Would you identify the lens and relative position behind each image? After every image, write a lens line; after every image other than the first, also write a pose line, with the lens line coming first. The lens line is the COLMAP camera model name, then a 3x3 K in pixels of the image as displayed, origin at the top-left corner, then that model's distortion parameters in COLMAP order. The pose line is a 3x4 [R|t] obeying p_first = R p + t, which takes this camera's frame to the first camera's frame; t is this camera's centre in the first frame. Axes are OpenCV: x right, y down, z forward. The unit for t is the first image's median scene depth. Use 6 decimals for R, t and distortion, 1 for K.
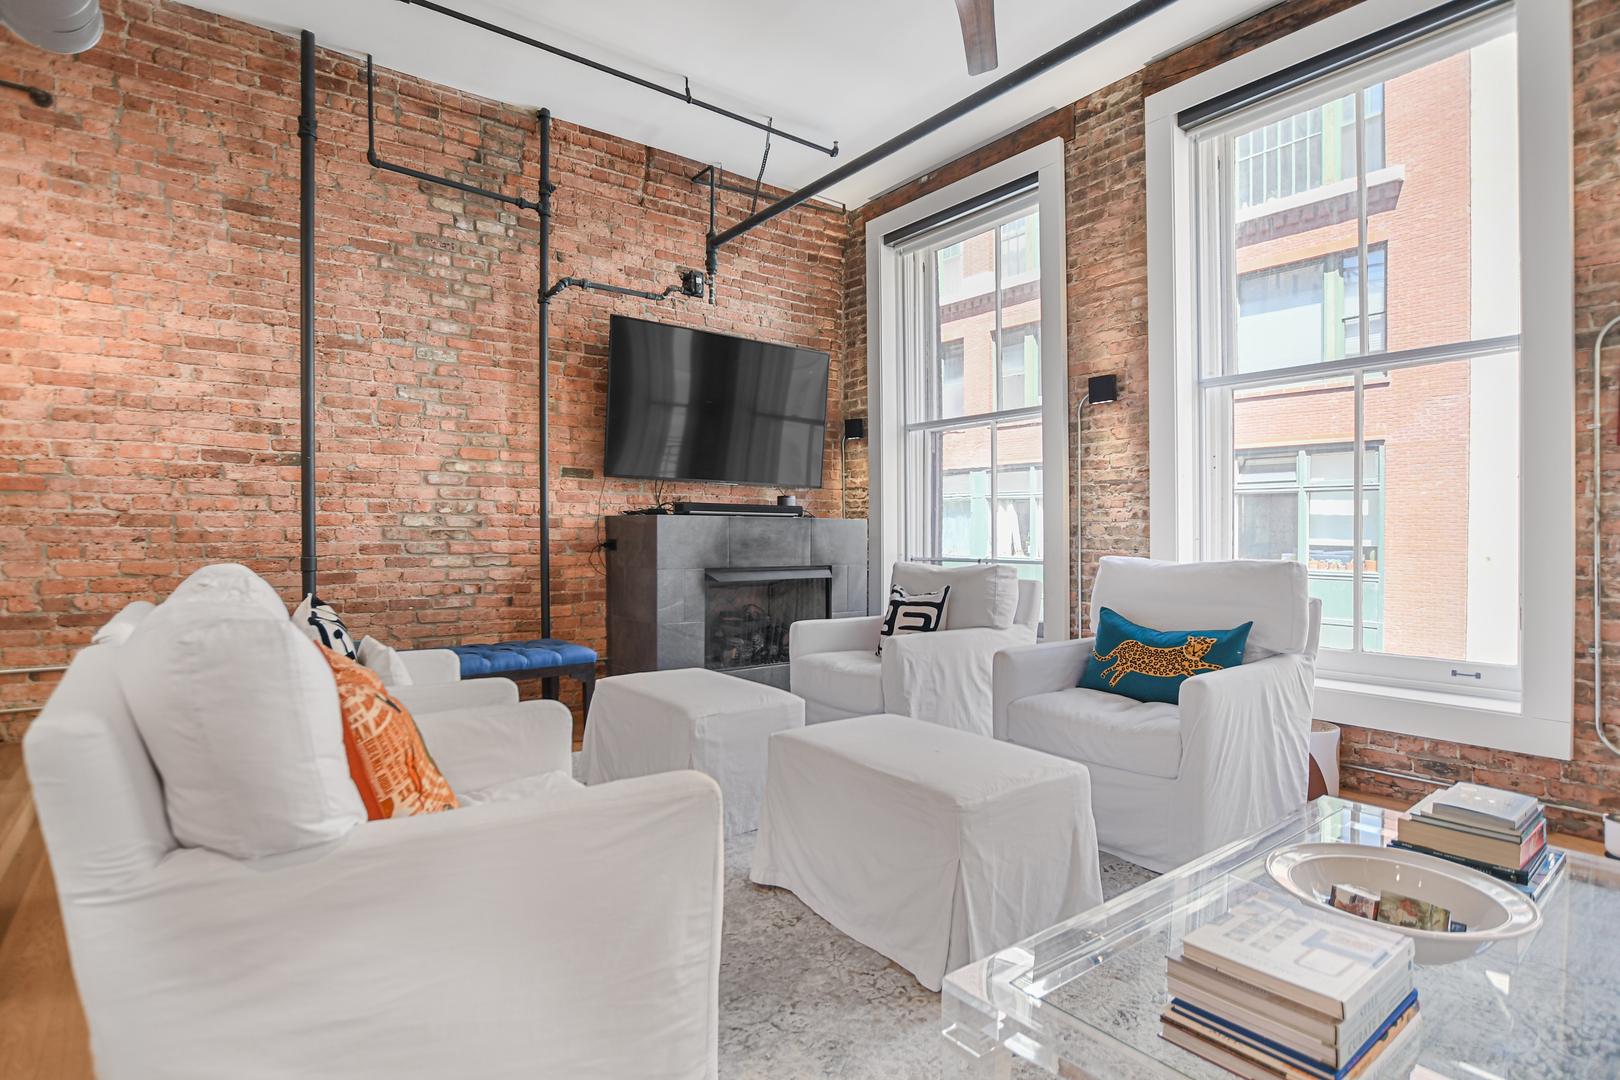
lens RADIAL K [[848.7, 0, 788.9], [0, 848.7, 534.2], [0, 0, 1]] dist [-0.009565, 0.002796]
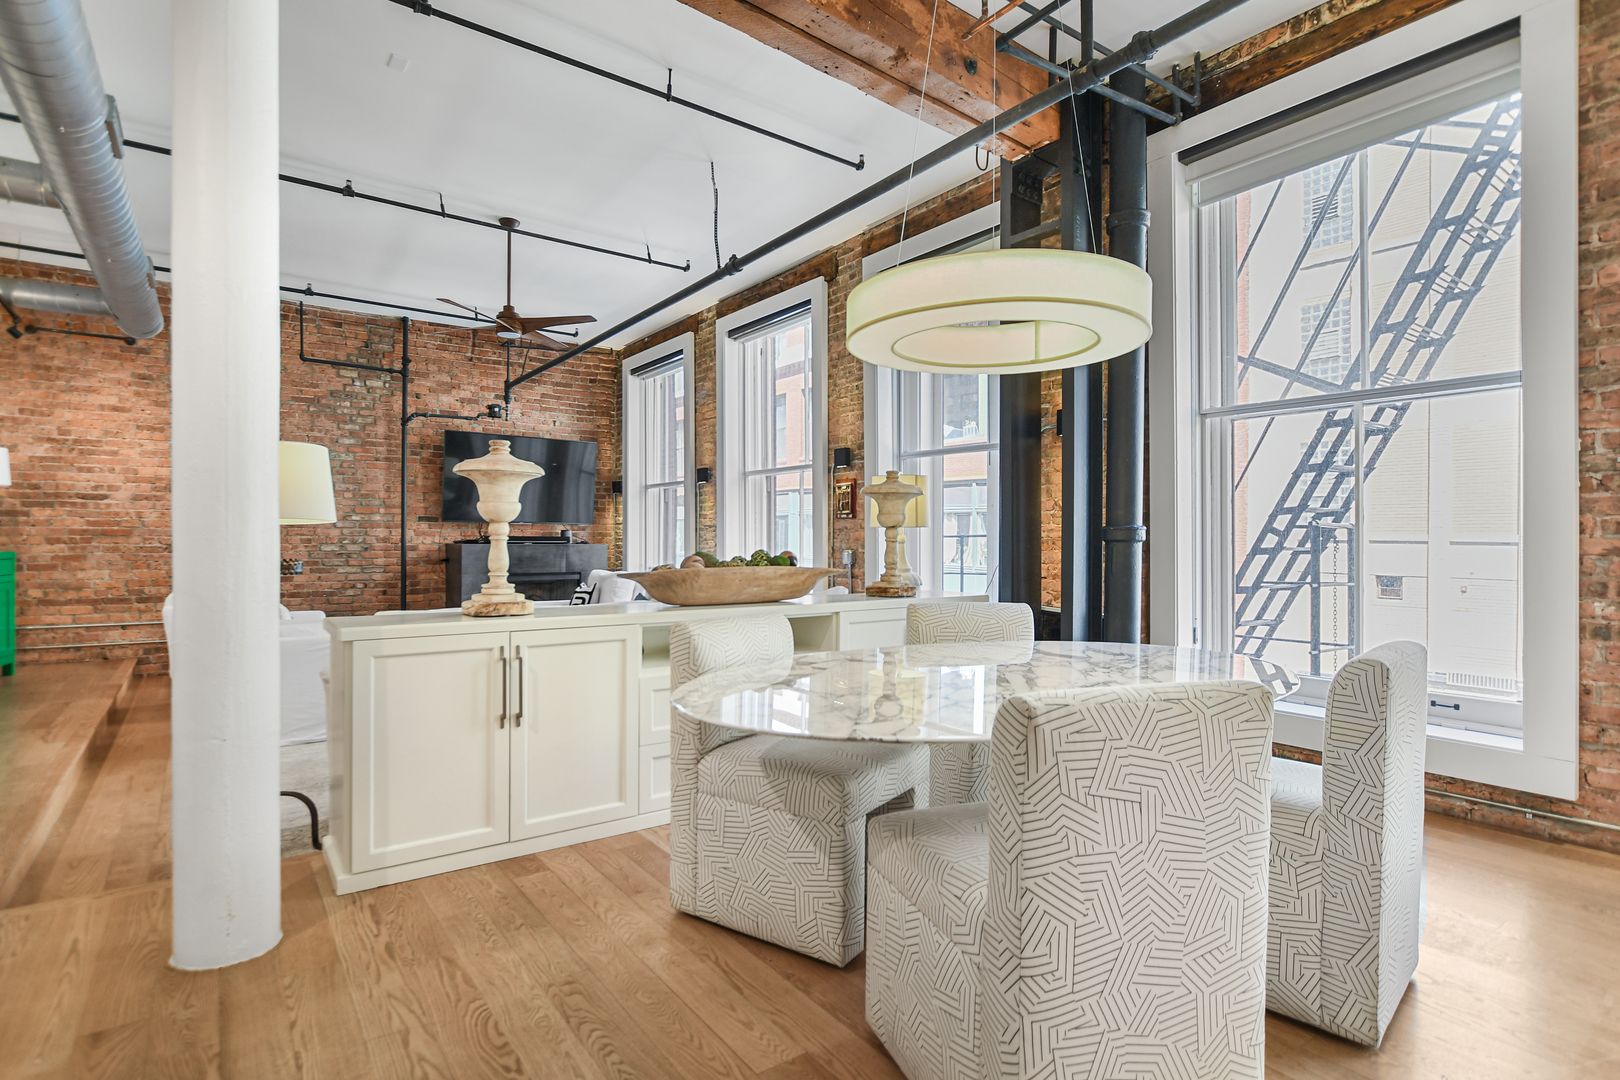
lens RADIAL K [[848.7, 0, 825.2], [0, 848.7, 524.2], [0, 0, 1]] dist [-0.009565, 0.002796]
pose [[0.999977, -0.001334, -0.006668, 0.621735], [0.001258, 0.999935, -0.011366, -0.043178], [0.006683, 0.011357, 0.999913, -0.791402]]
